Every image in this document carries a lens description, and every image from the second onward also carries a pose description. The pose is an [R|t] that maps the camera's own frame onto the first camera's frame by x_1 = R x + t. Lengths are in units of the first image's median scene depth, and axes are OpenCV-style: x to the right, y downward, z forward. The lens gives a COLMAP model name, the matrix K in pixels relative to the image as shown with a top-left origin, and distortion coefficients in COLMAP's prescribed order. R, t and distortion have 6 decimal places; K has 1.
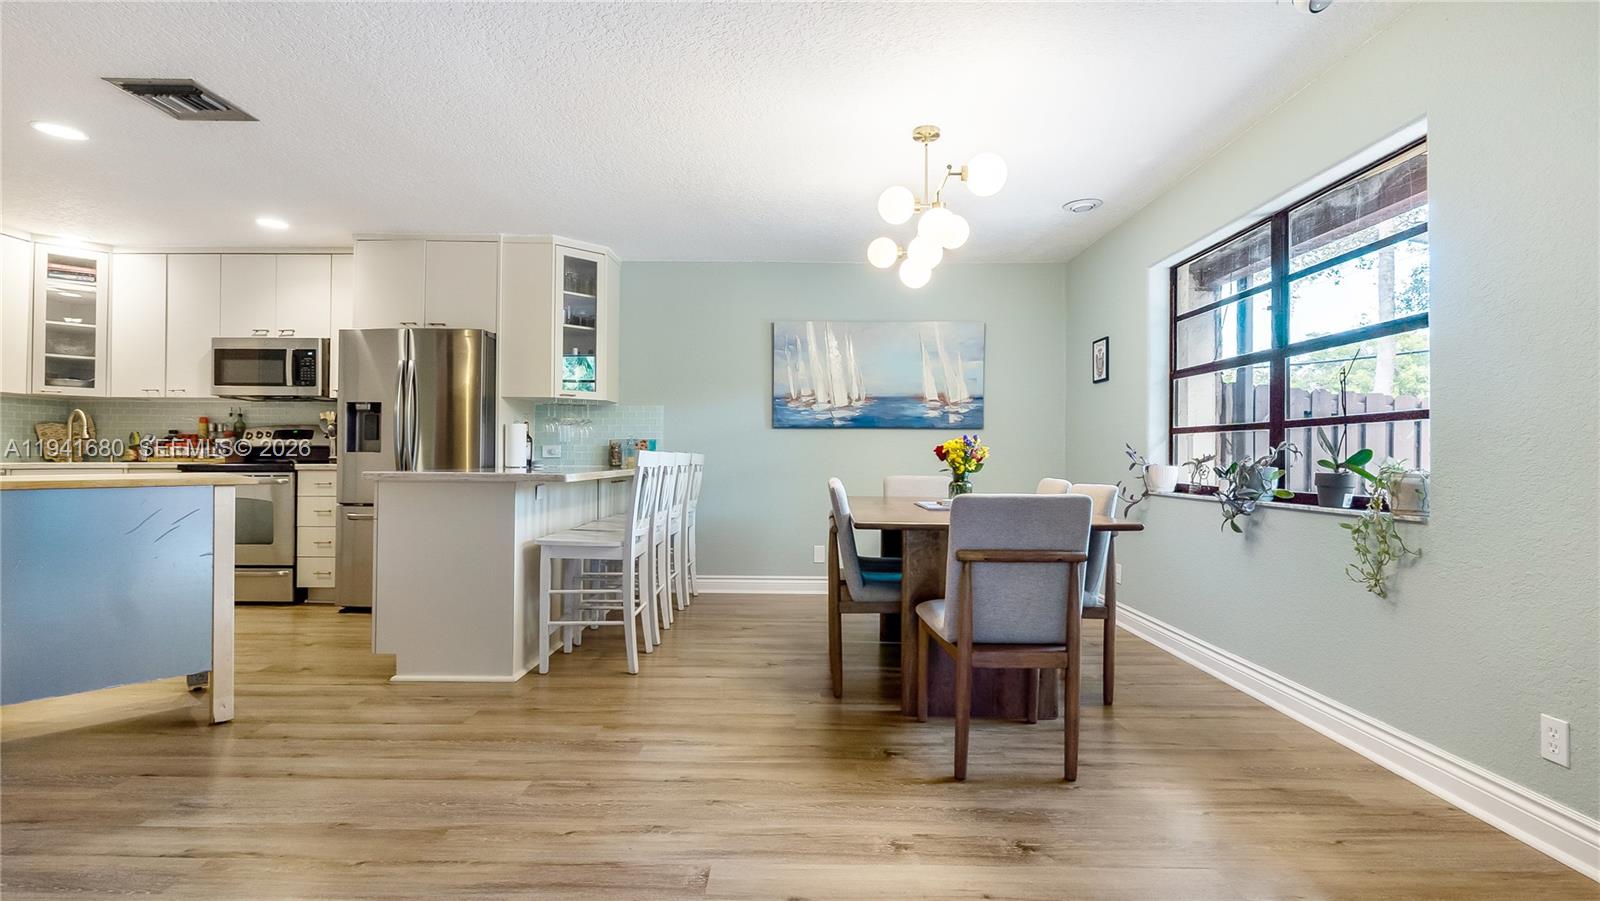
lens RADIAL K [[747.0, 0, 794.8], [0, 747.0, 443.2], [0, 0, 1]] dist [-0.005011, 0.000887]
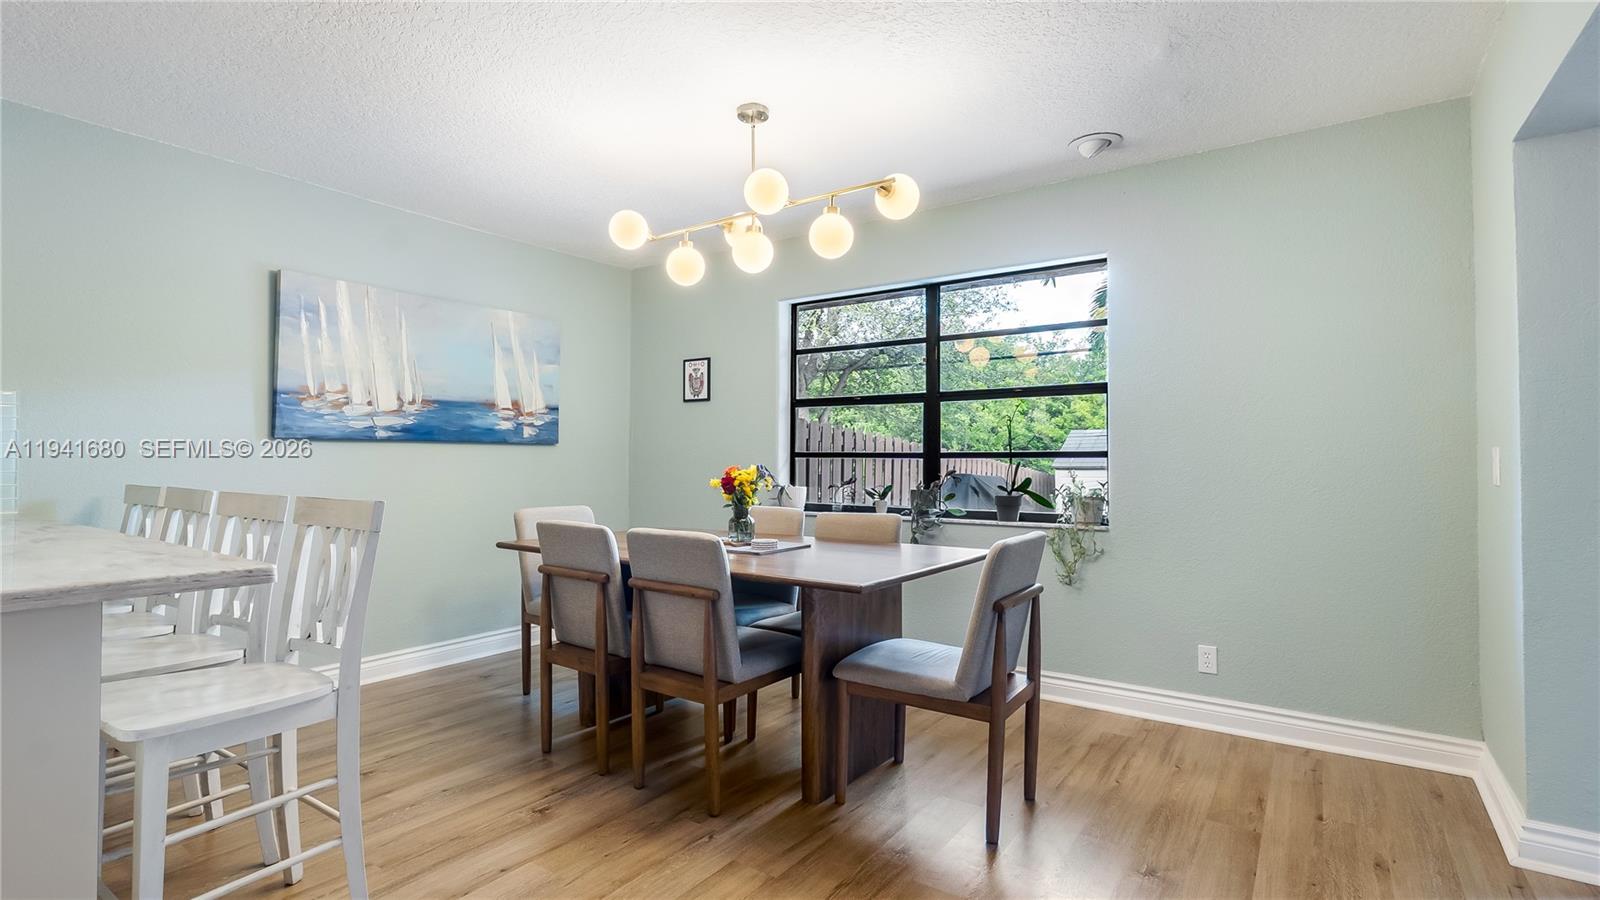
lens RADIAL K [[747.0, 0, 800.0], [0, 747.0, 450.0], [0, 0, 1]] dist [-0.001465, -0.000162]
pose [[0.561677, 0.005091, 0.827341, -0.319478], [-0.014087, 0.999895, 0.003411, -0.021611], [-0.827236, -0.013571, 0.561690, 0.308635]]
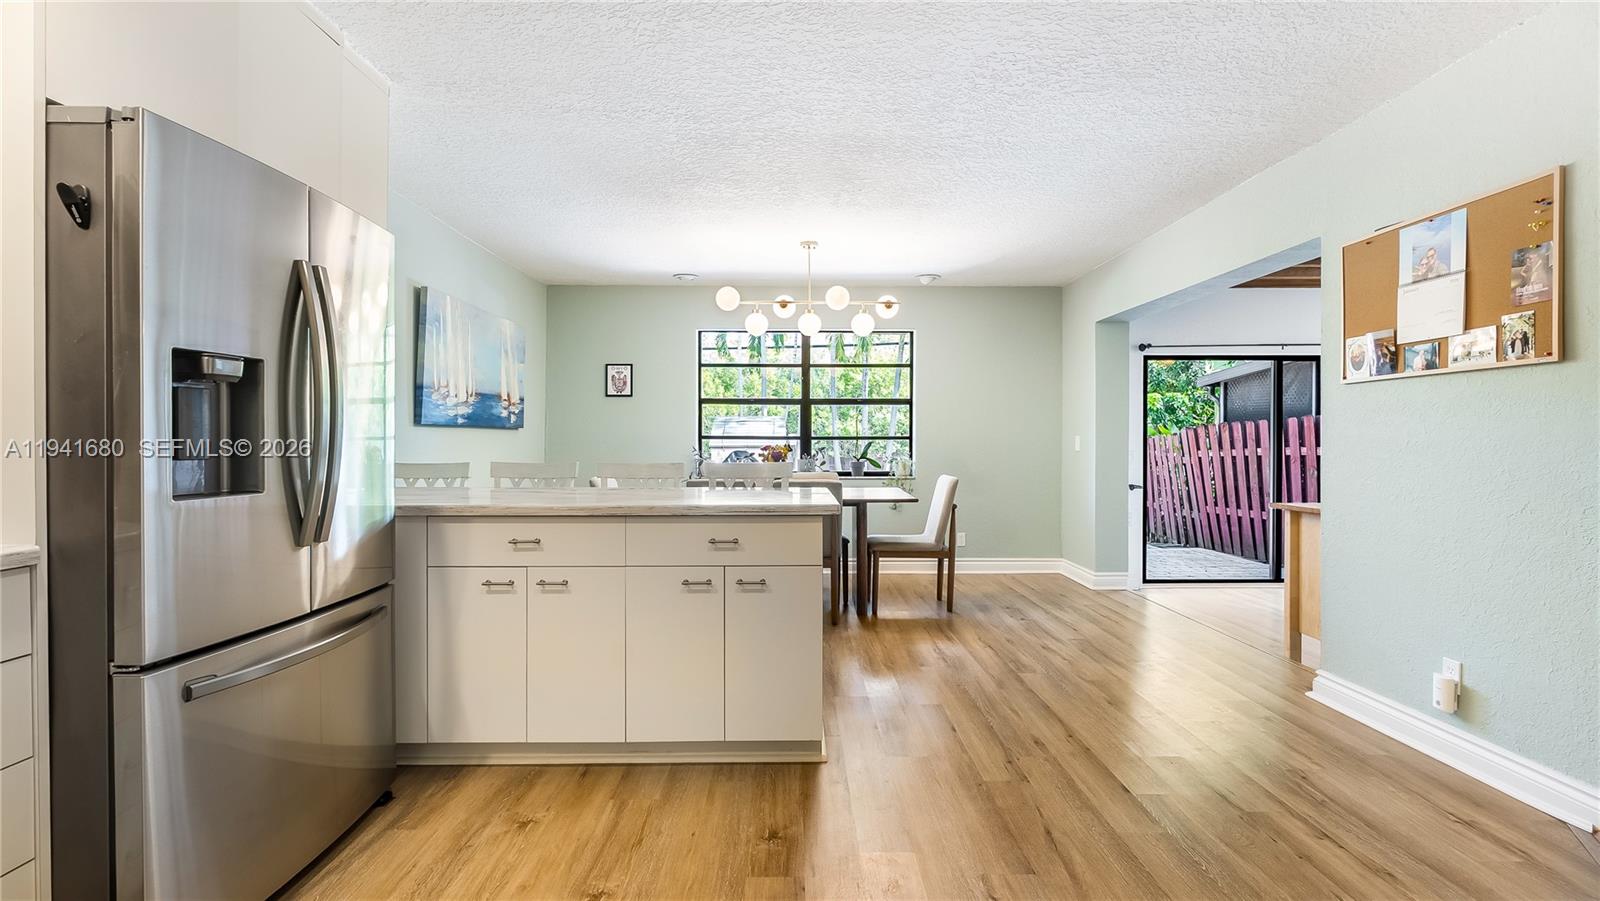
lens RADIAL K [[747.0, 0, 800.0], [0, 747.0, 450.5], [0, 0, 1]] dist [-0.001465, -0.000162]
pose [[-0.023471, -0.021431, 0.999495, -0.860568], [-0.020232, 0.999576, 0.020957, -0.020464], [-0.999520, -0.019730, -0.023895, 0.676435]]
